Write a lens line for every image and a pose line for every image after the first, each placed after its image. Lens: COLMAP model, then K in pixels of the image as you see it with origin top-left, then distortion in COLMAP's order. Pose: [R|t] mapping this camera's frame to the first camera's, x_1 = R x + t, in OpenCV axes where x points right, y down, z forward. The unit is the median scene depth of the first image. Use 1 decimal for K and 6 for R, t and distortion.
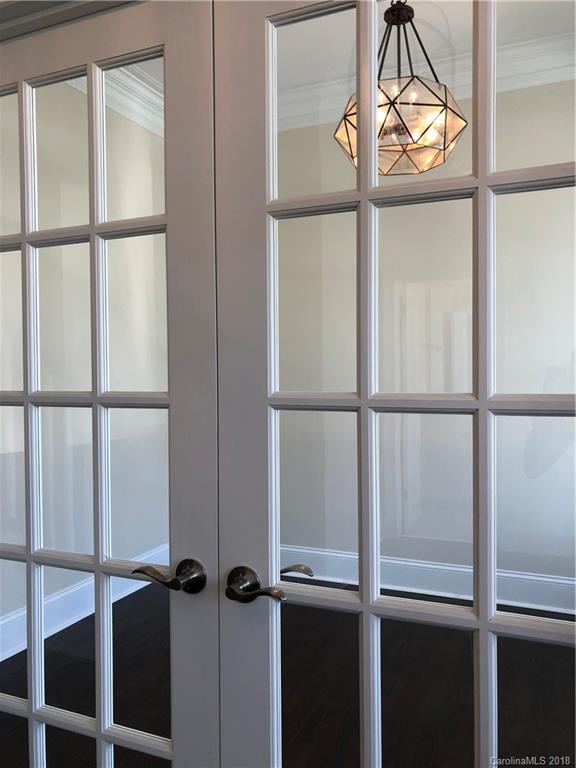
lens RADIAL K [[628.7, 0, 285.1], [0, 628.7, 382.1], [0, 0, 1]] dist [0.050170, -0.054482]
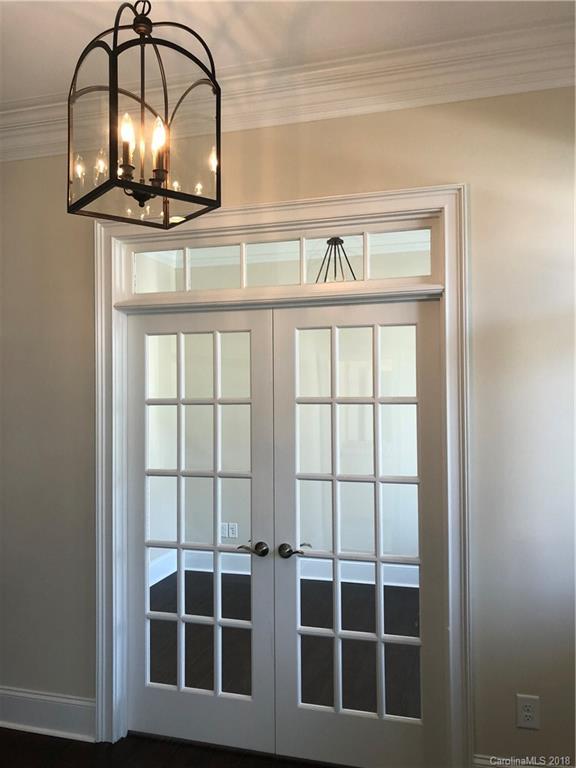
lens RADIAL K [[628.7, 0, 293.3], [0, 628.7, 377.7], [0, 0, 1]] dist [0.050170, -0.054482]
pose [[0.989318, 0.000891, 0.145774, -0.353118], [0.004033, 0.999431, -0.033481, -0.244583], [-0.145721, 0.033712, 0.988751, -1.310295]]
